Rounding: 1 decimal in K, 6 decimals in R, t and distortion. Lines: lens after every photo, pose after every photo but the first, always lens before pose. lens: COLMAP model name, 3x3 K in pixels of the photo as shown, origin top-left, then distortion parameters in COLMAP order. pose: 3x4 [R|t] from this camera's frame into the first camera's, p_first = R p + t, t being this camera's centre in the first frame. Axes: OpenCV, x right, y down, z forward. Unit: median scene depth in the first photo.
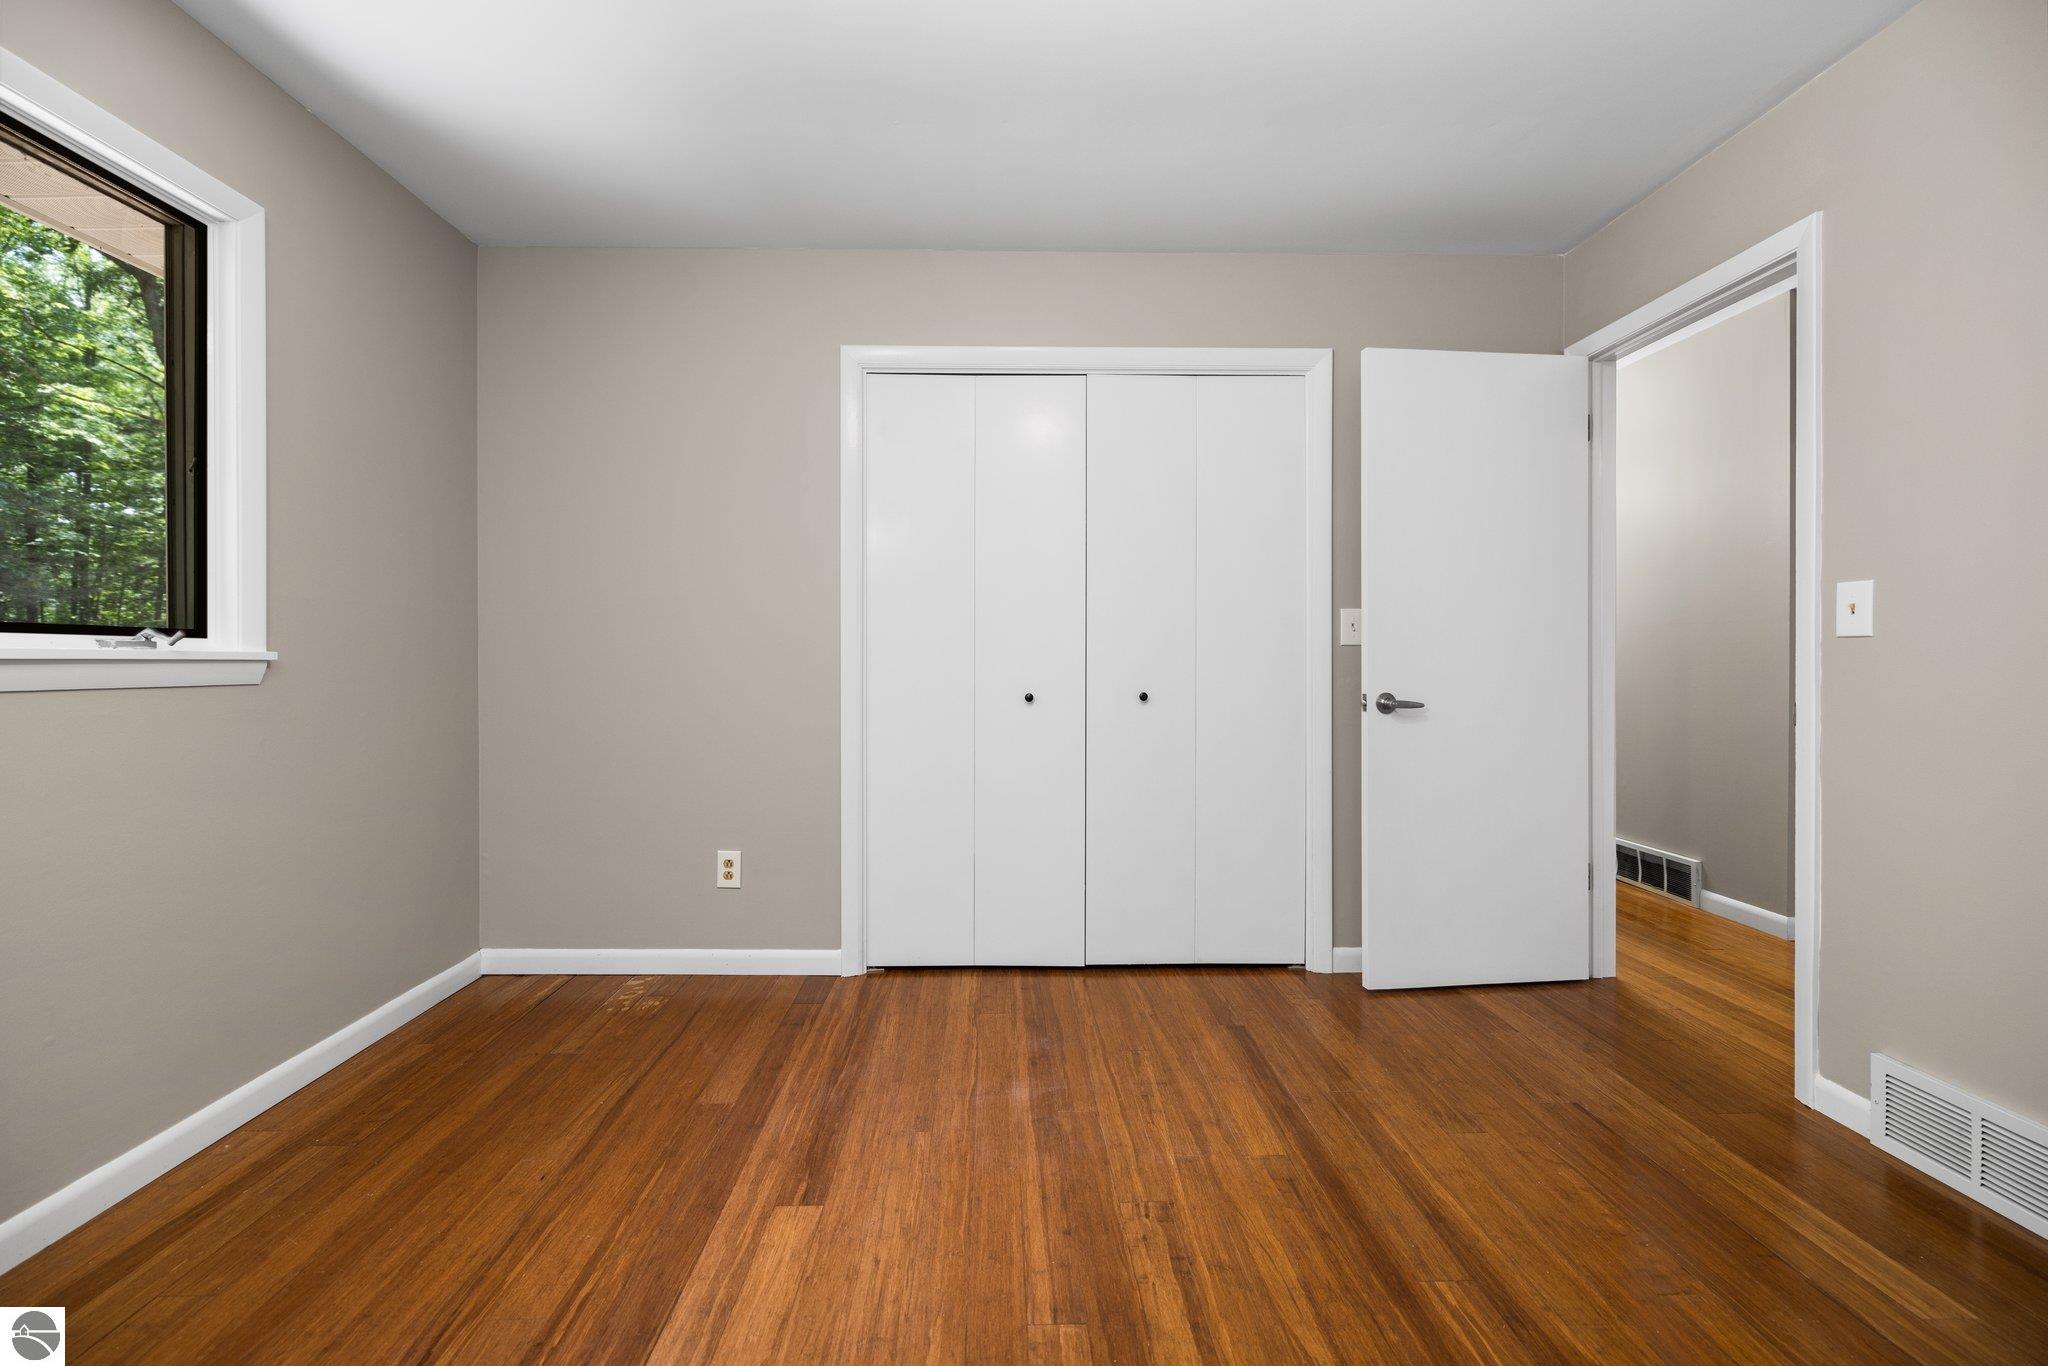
lens RADIAL K [[892.2, 0, 1017.6], [0, 892.2, 667.3], [0, 0, 1]] dist [0.010809, 0.000285]
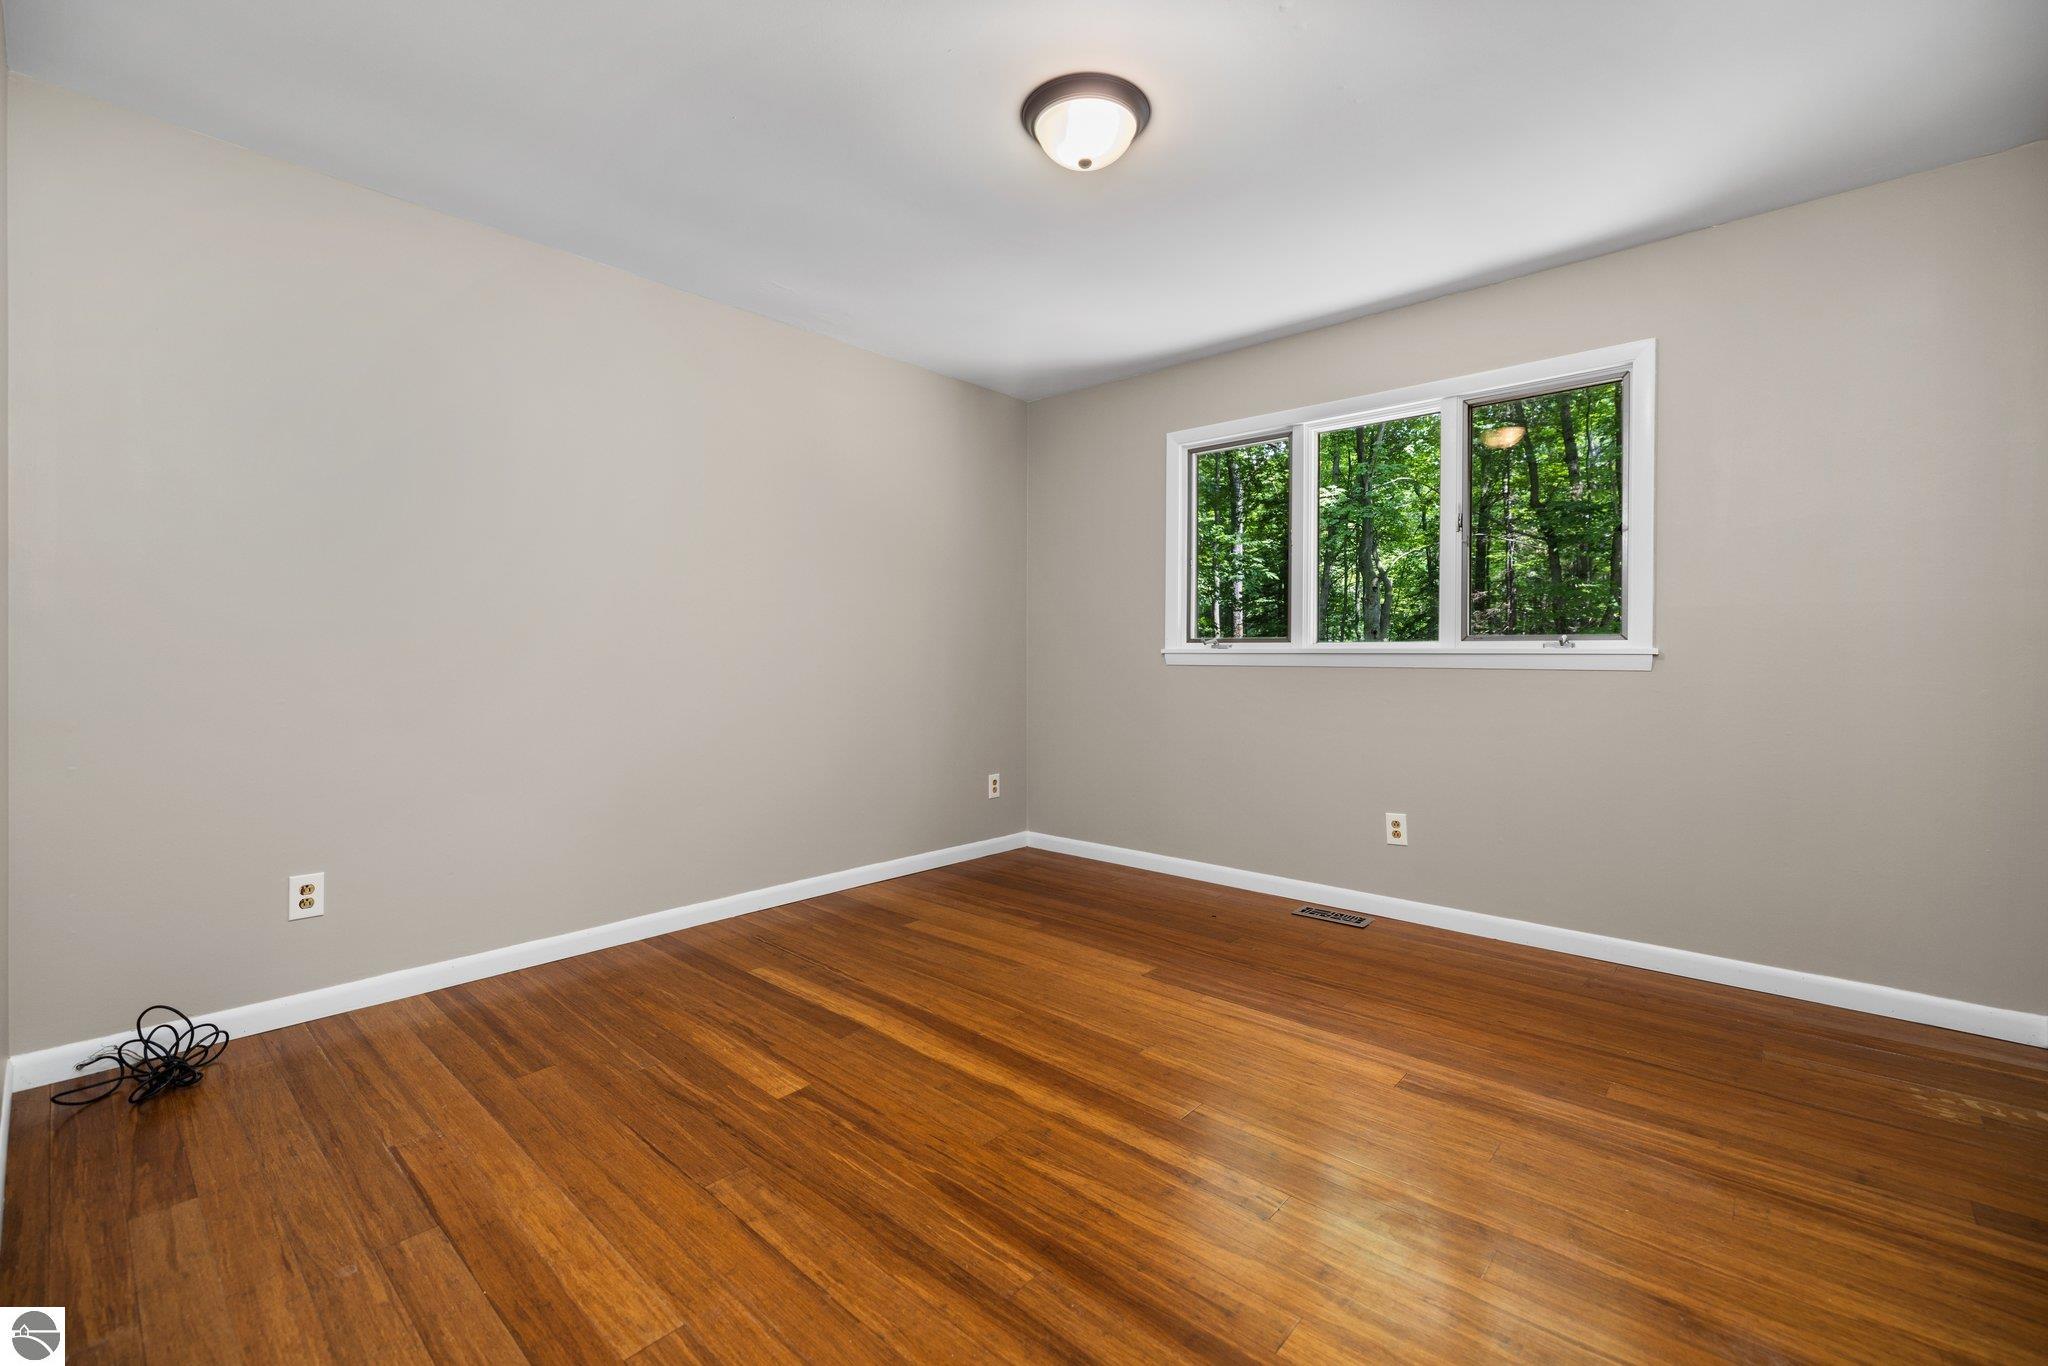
lens RADIAL K [[892.2, 0, 1025.9], [0, 892.2, 671.5], [0, 0, 1]] dist [0.010809, 0.000285]
pose [[-0.698682, 0.008962, -0.715377, 1.058399], [-0.007627, 0.999771, 0.019974, -0.012685], [0.715392, 0.019411, -0.698454, 1.505427]]
